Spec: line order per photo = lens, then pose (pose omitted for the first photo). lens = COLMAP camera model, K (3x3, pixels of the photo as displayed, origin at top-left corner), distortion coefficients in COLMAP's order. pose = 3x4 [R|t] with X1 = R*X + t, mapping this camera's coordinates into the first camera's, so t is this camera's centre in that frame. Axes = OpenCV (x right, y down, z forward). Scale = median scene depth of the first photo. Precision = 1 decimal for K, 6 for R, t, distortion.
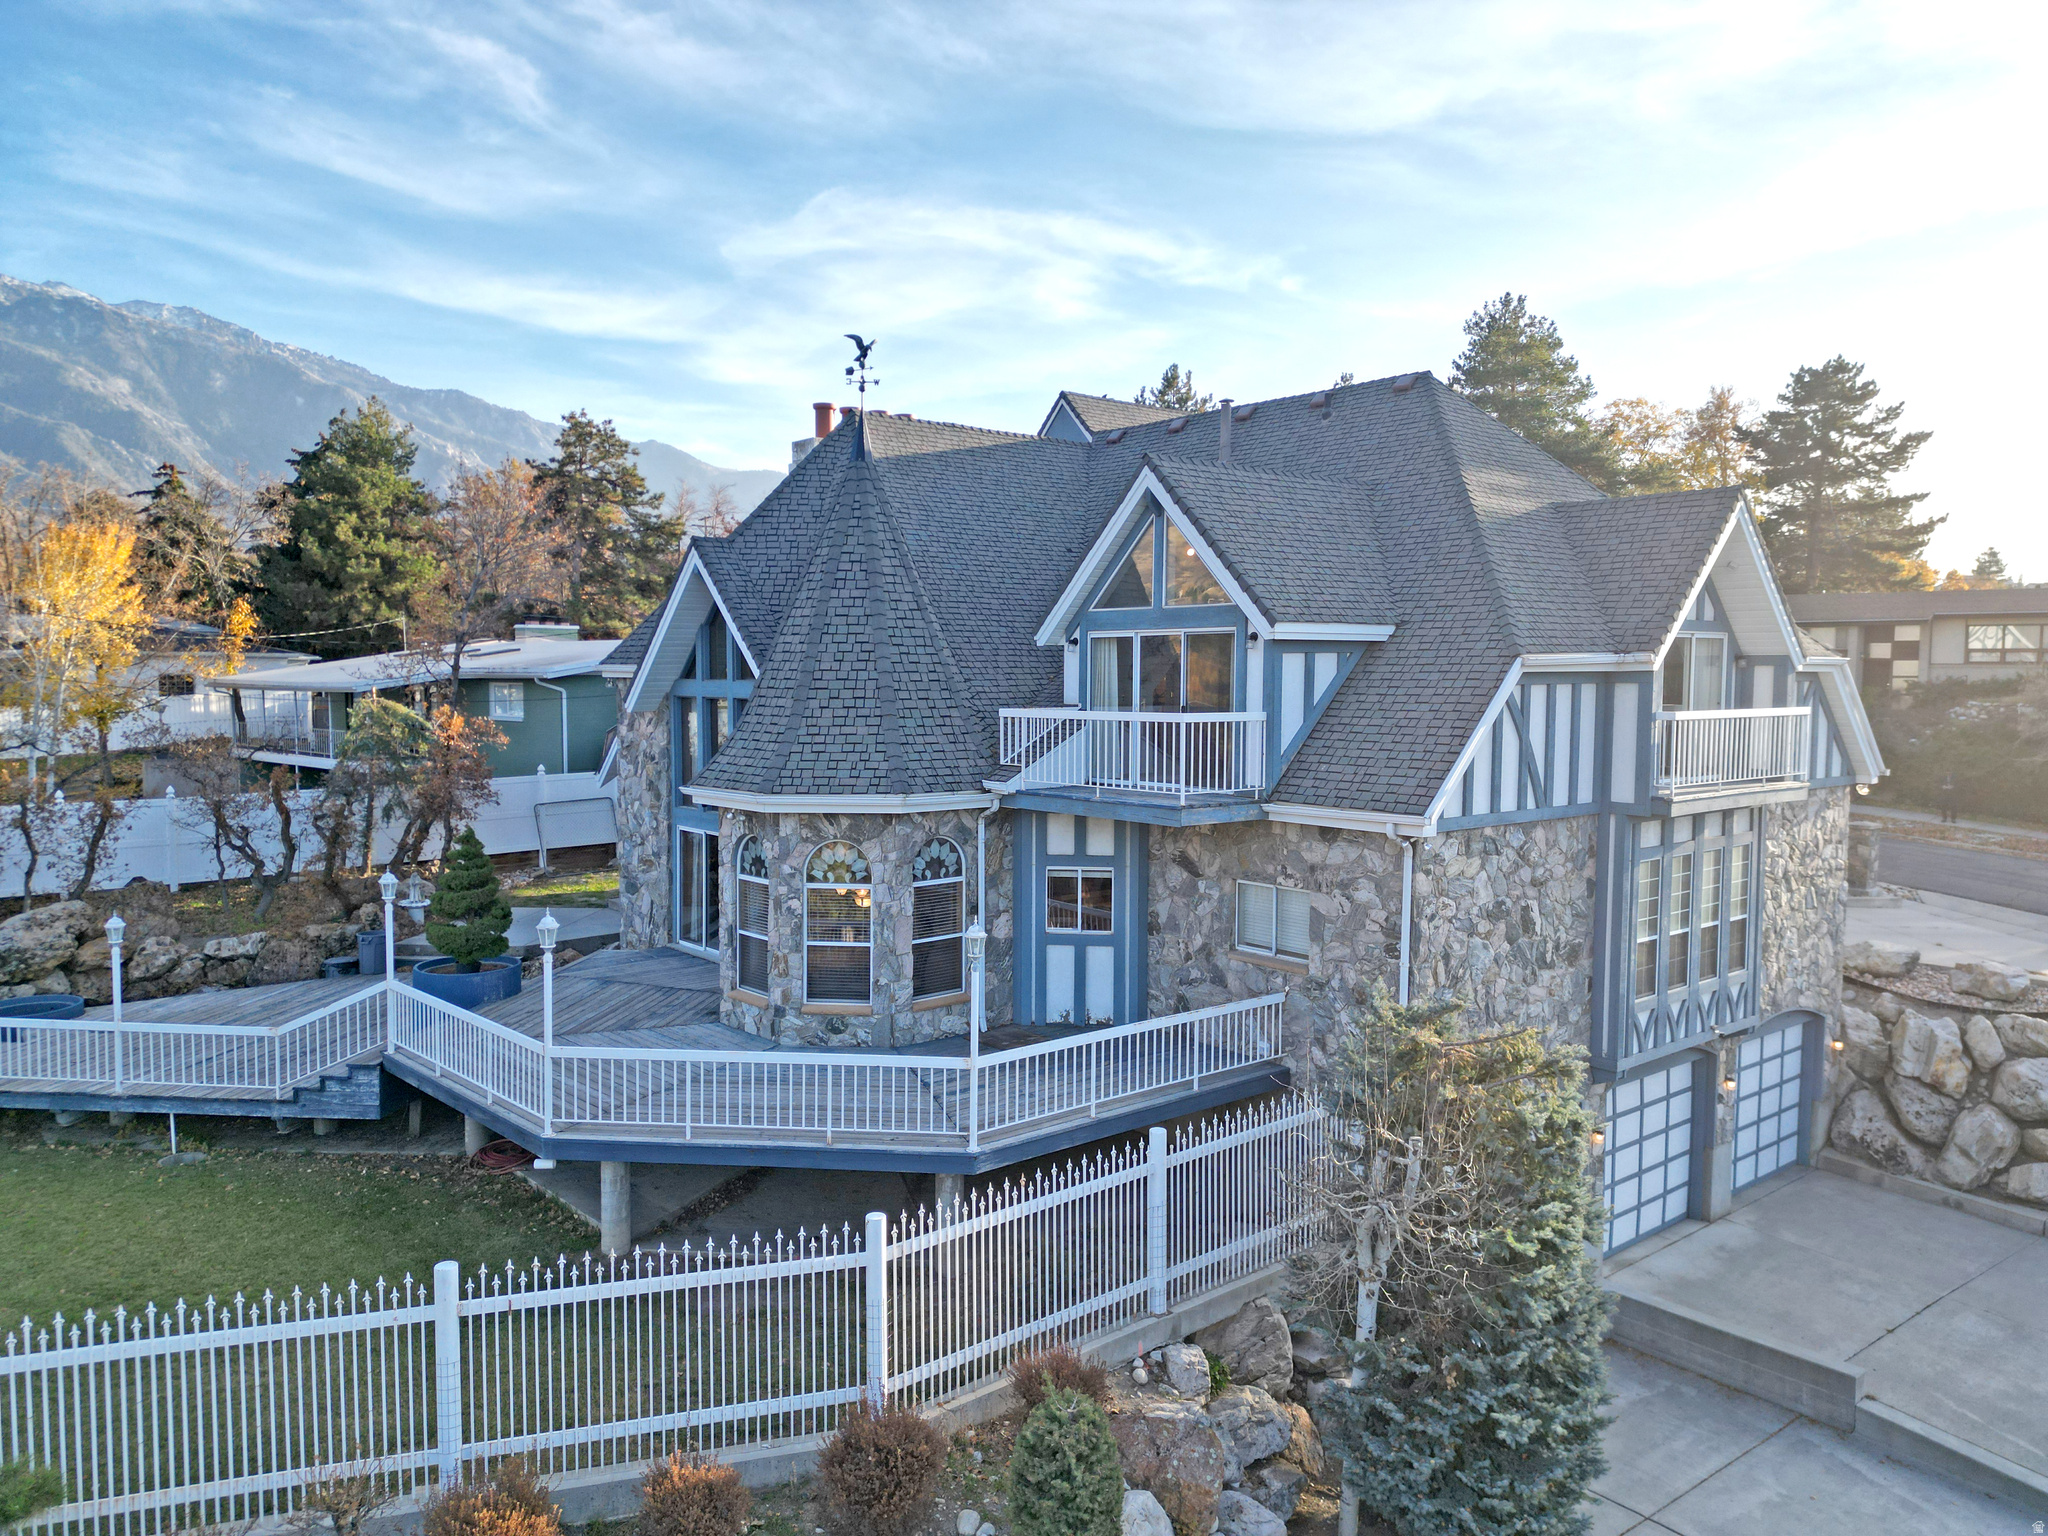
lens RADIAL K [[1431.7, 0, 1027.5], [0, 1431.7, 771.2], [0, 0, 1]] dist [0.048461, -0.037770]
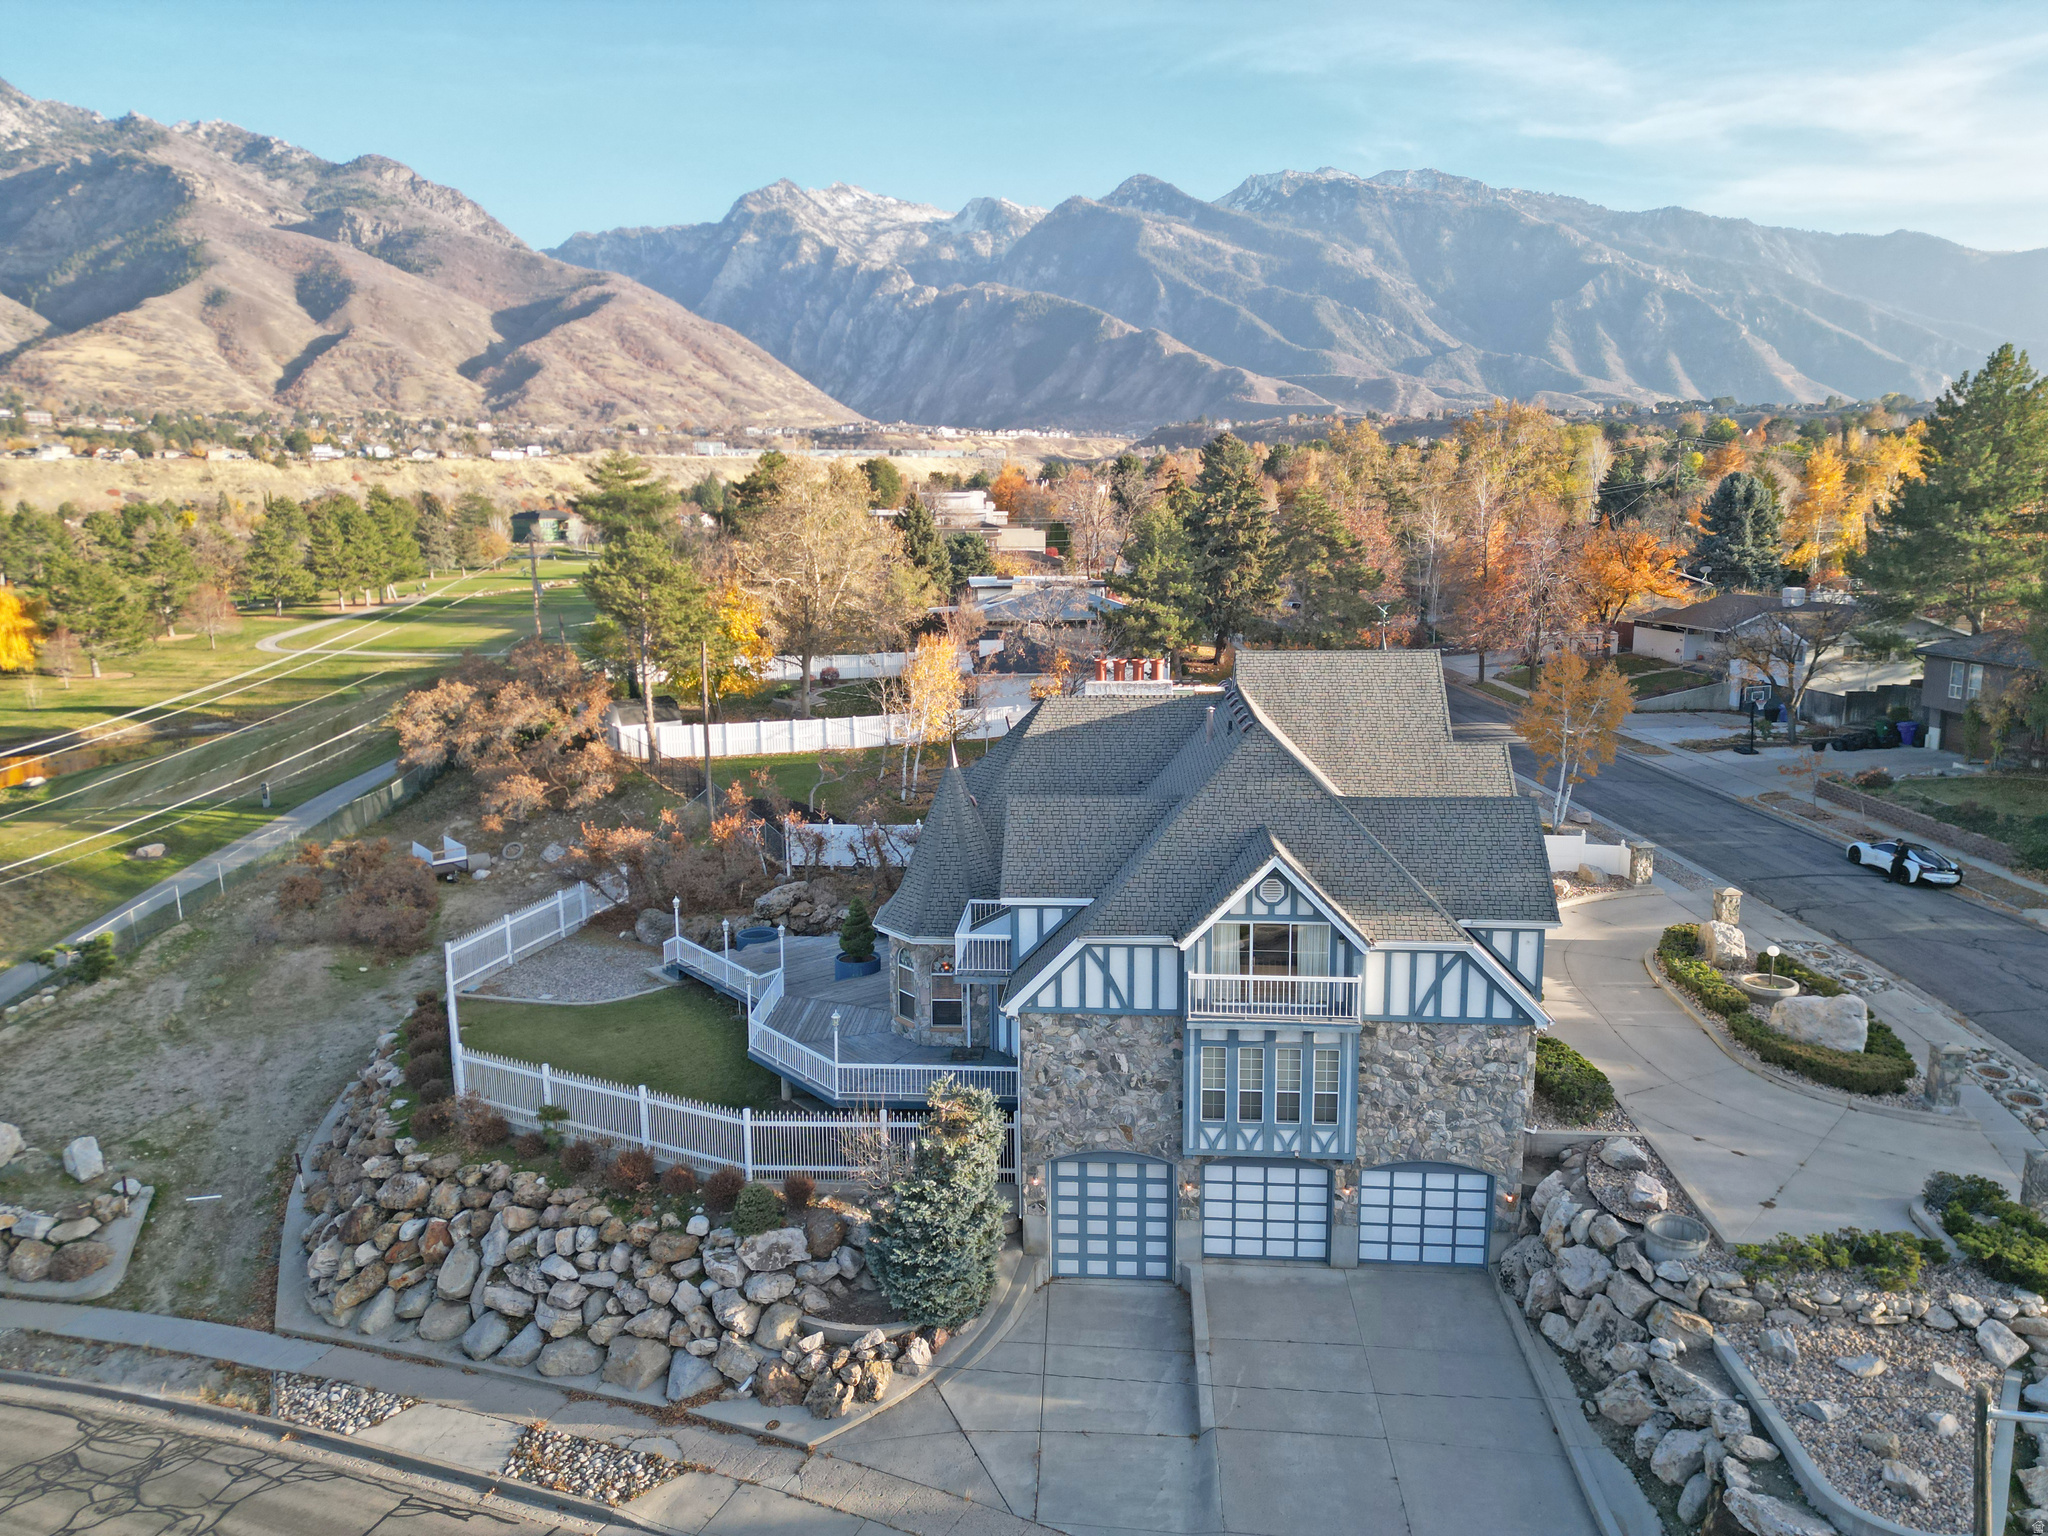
lens RADIAL K [[1433.2, 0, 1021.4], [0, 1433.2, 726.2], [0, 0, 1]] dist [0.084256, -0.078659]
pose [[0.710661, 0.092769, -0.697392, 0.499352], [-0.035672, 0.994745, 0.095973, -0.169372], [0.702630, -0.043327, 0.710235, -0.146247]]
